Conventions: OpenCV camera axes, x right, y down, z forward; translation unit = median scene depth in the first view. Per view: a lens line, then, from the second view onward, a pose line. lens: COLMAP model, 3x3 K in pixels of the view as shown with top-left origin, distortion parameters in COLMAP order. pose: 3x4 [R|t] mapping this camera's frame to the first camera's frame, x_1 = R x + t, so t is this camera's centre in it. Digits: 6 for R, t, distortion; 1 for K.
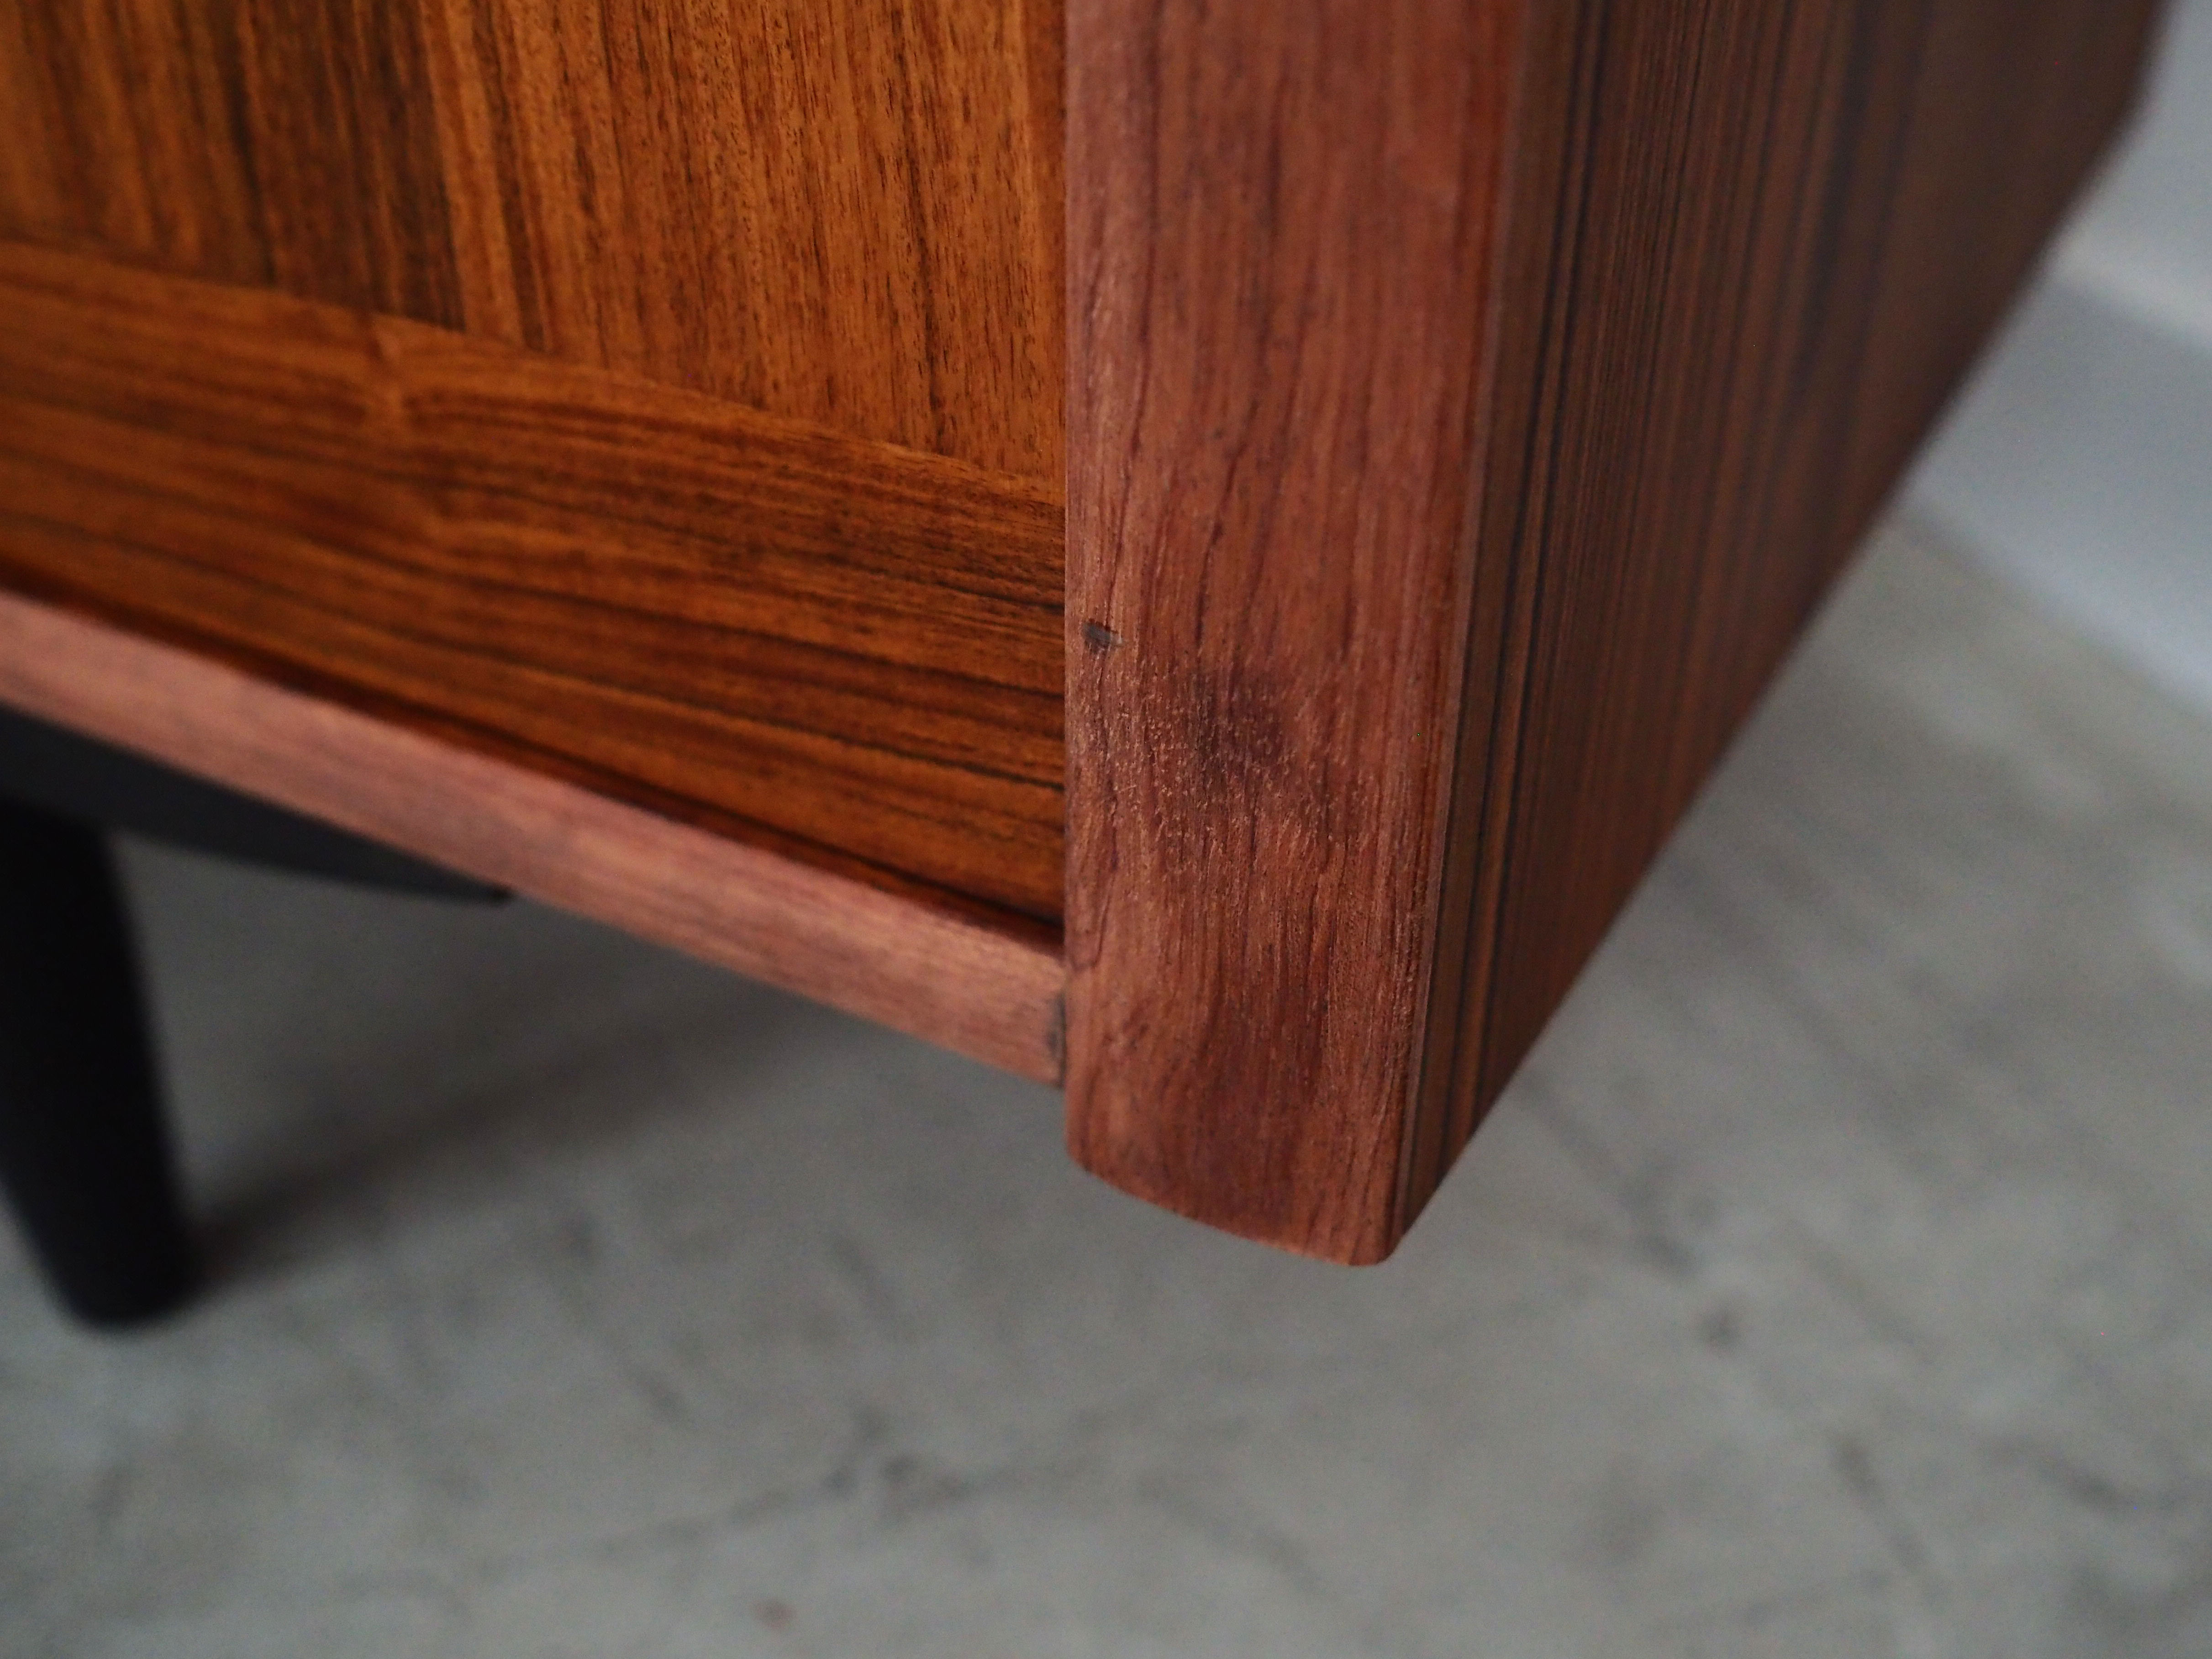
lens RADIAL K [[2510.1, 0, 1106.0], [0, 2510.1, 829.5], [0, 0, 1]] dist [-0.046760, 0.018117]
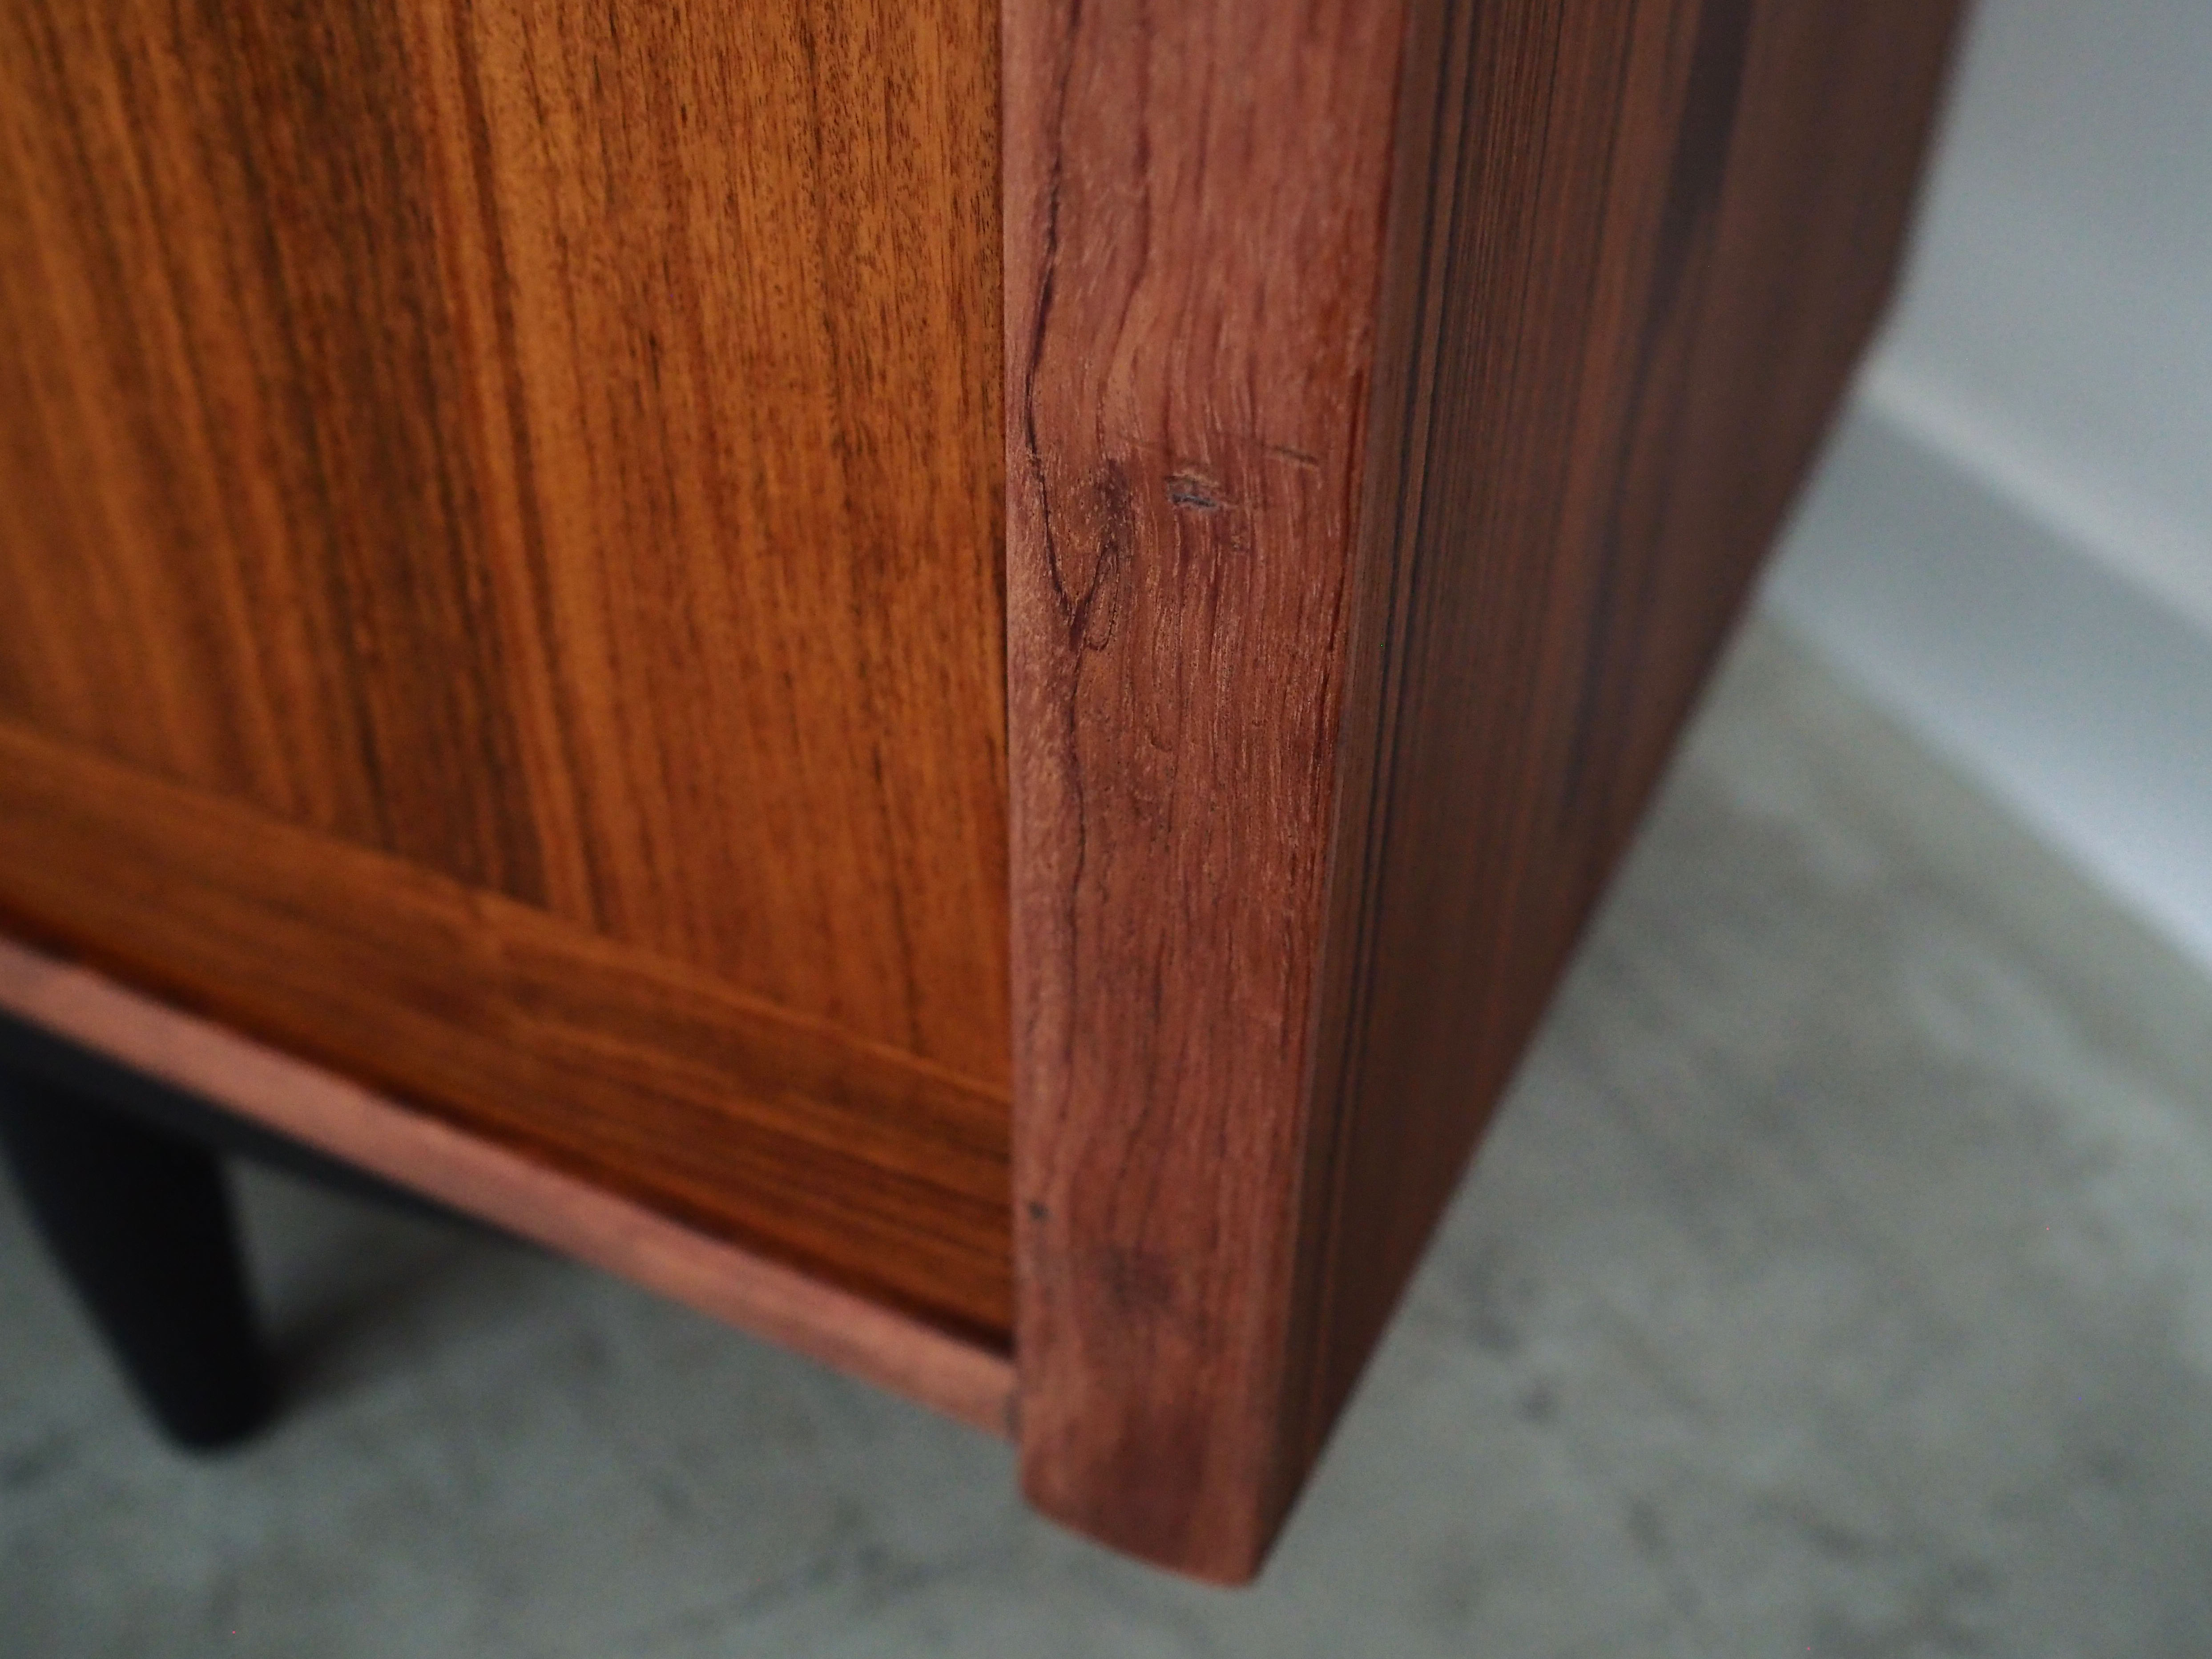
lens RADIAL K [[2401.7, 0, 1098.1], [0, 2401.7, 789.0], [0, 0, 1]] dist [-0.055660, 0.023052]
pose [[0.998910, -0.026770, 0.038241, -0.014511], [0.024851, 0.998450, 0.049801, -0.378381], [-0.039515, -0.048797, 0.998027, -0.326735]]
